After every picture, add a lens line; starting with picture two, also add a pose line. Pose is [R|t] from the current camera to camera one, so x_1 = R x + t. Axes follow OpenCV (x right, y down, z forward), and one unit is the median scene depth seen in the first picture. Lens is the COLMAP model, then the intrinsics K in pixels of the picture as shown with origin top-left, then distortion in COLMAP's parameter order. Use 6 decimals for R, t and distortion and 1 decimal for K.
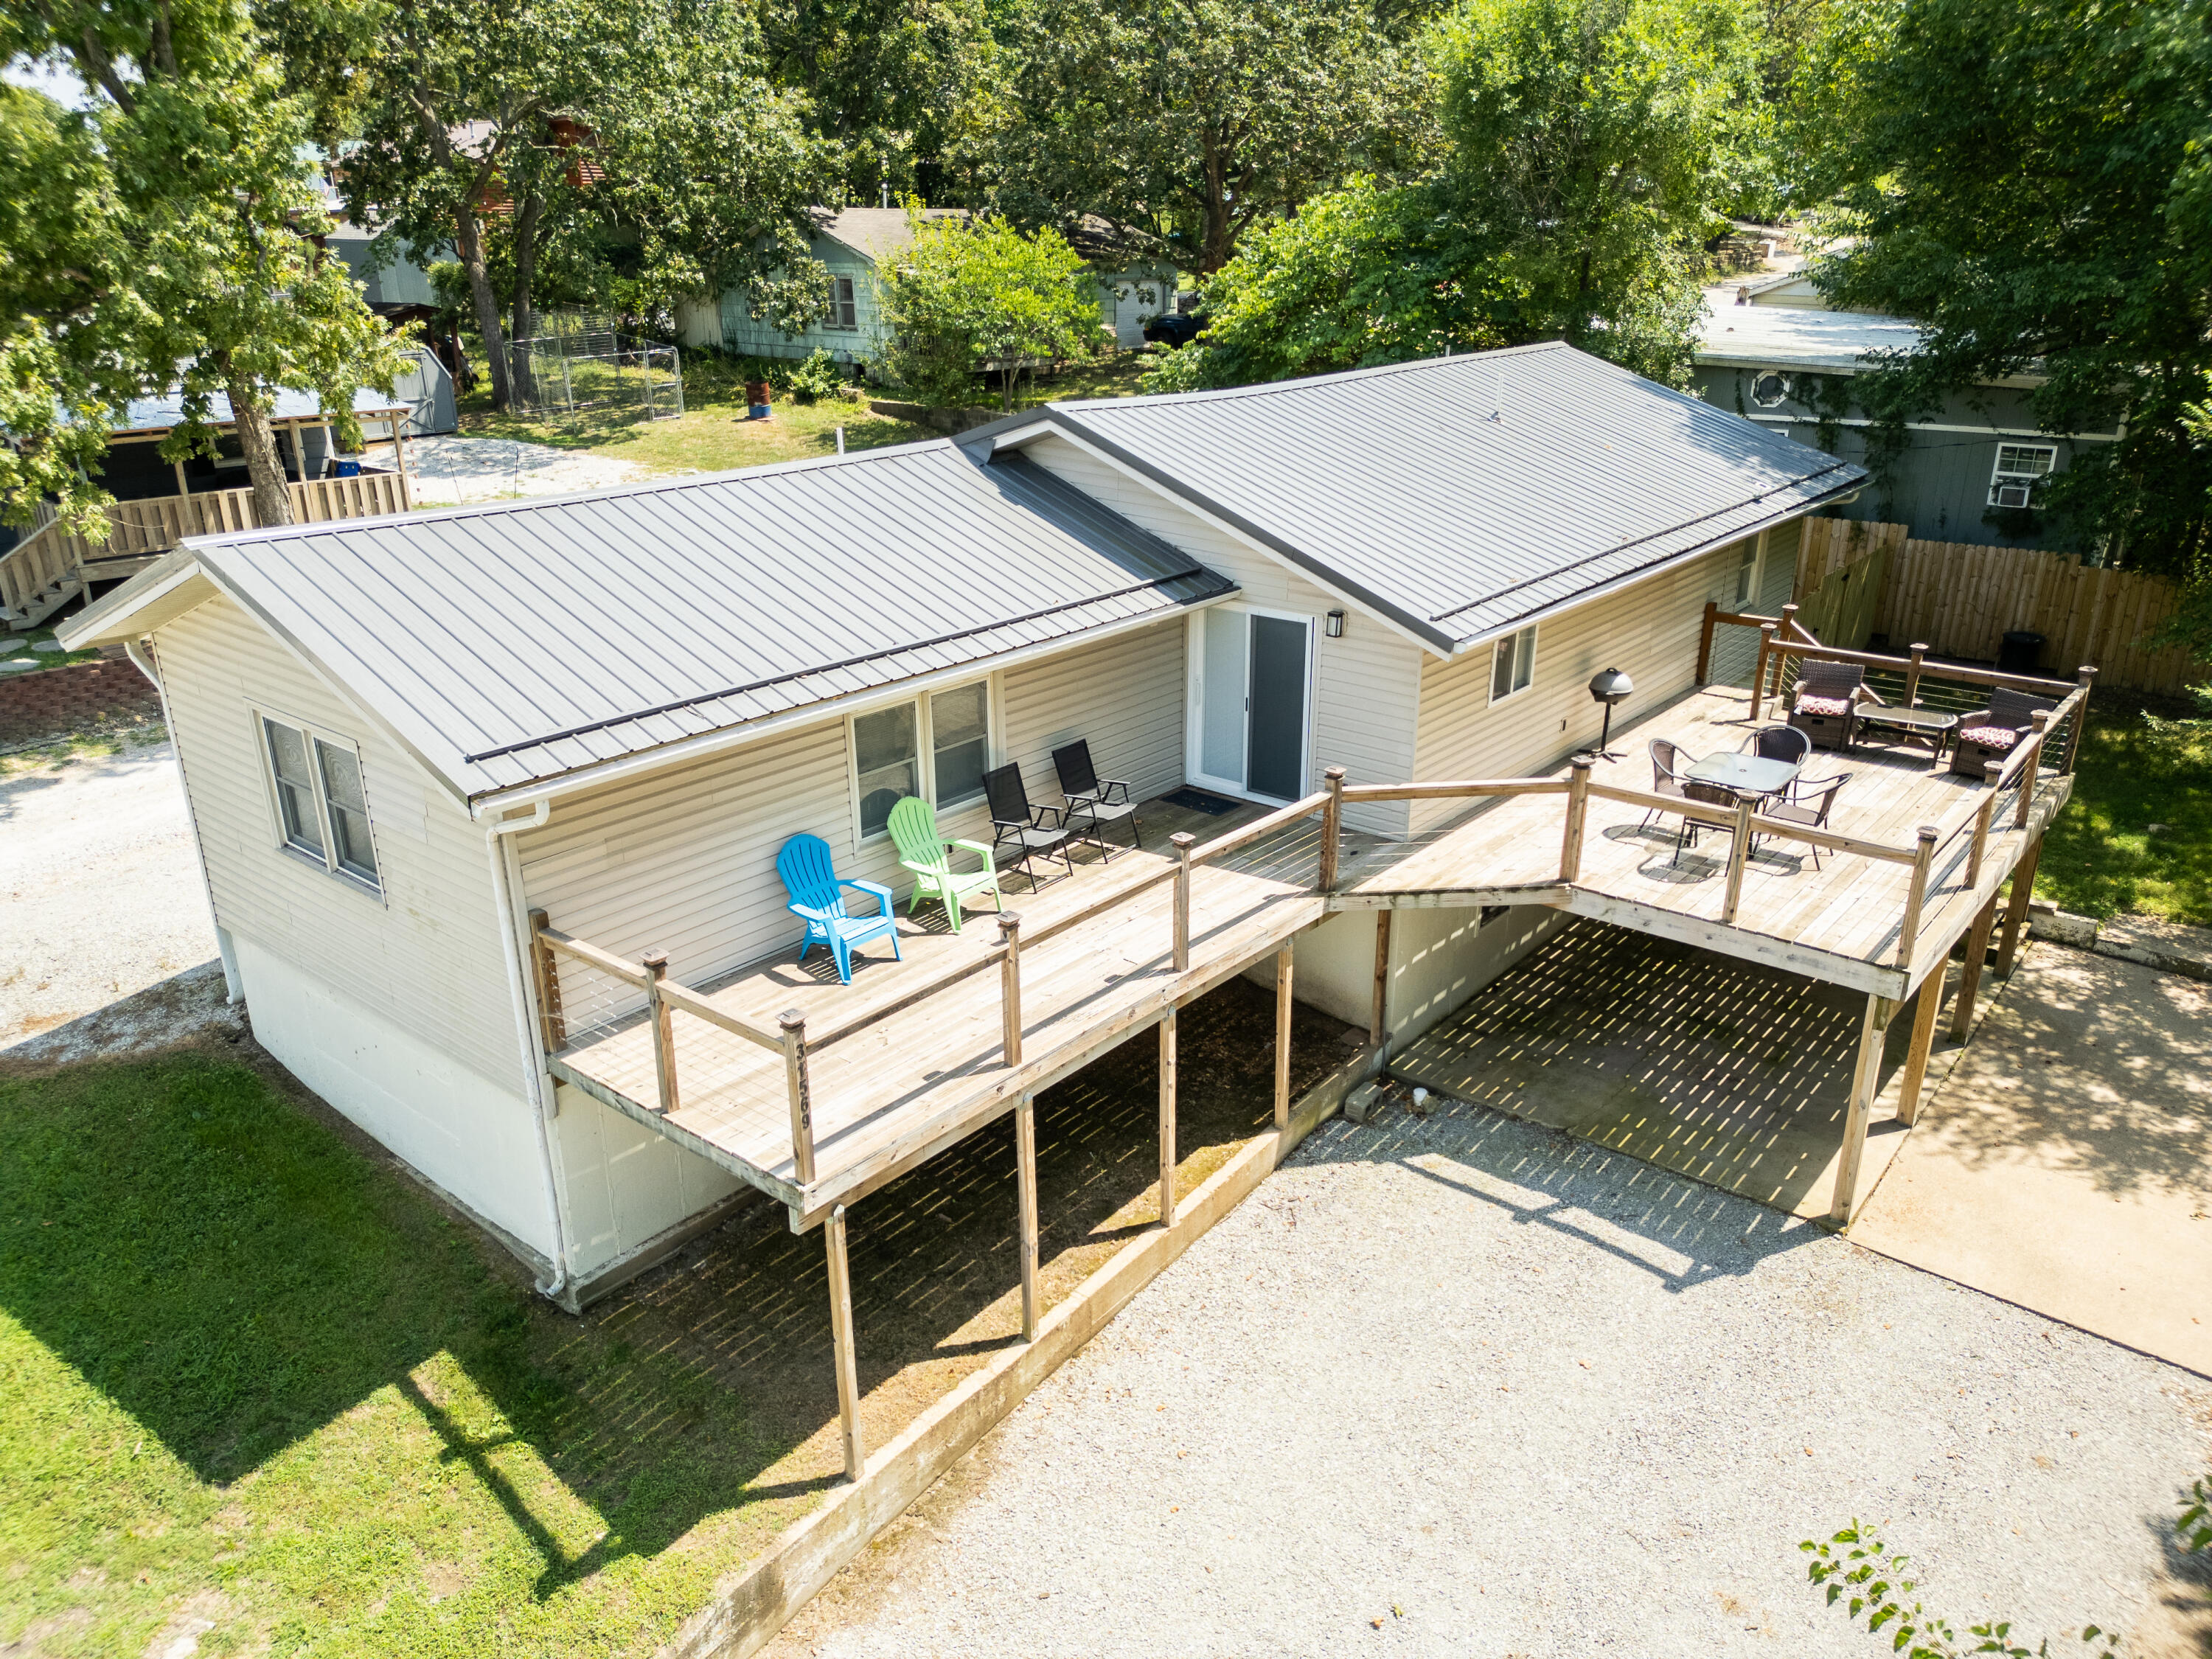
lens RADIAL K [[1526.8, 0, 1106.0], [0, 1526.8, 829.5], [0, 0, 1]] dist [0.076750, -0.066654]
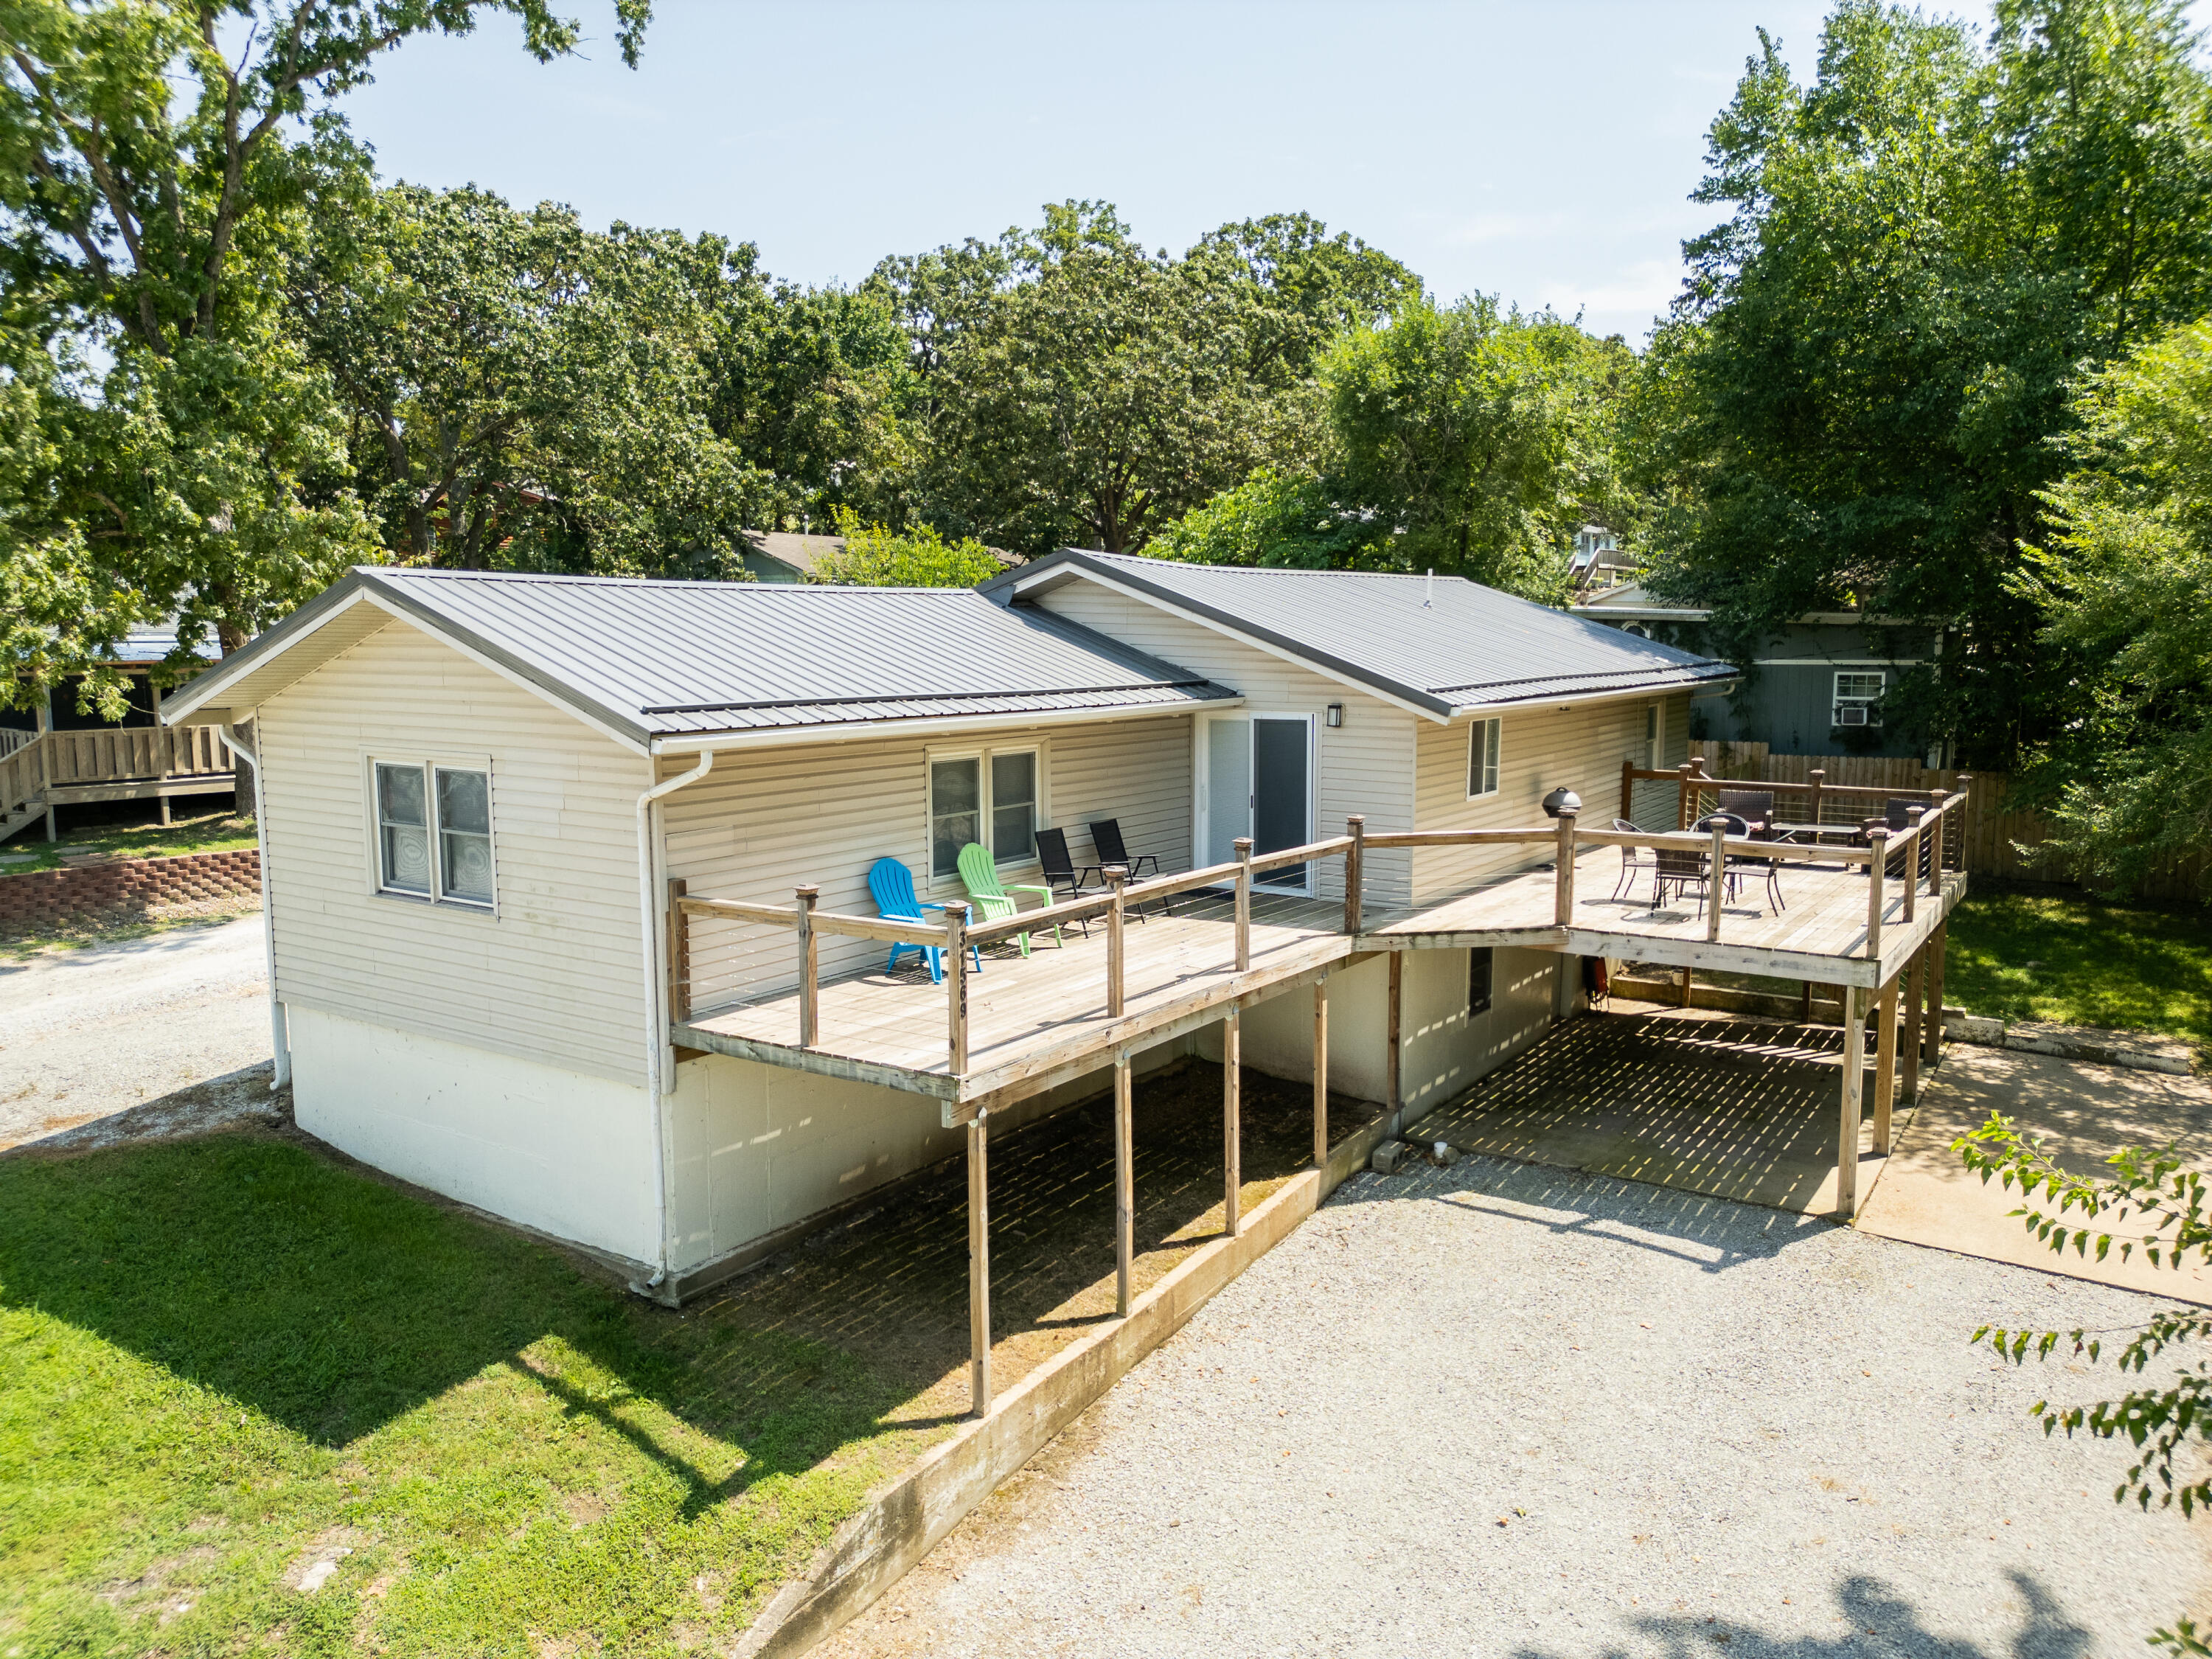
lens RADIAL K [[1526.8, 0, 1106.0], [0, 1526.8, 829.5], [0, 0, 1]] dist [0.076750, -0.066654]
pose [[0.995709, -0.010336, 0.091963, -0.133326], [0.031612, 0.971956, -0.233028, 0.222103], [-0.086976, 0.234935, 0.968112, -0.061381]]
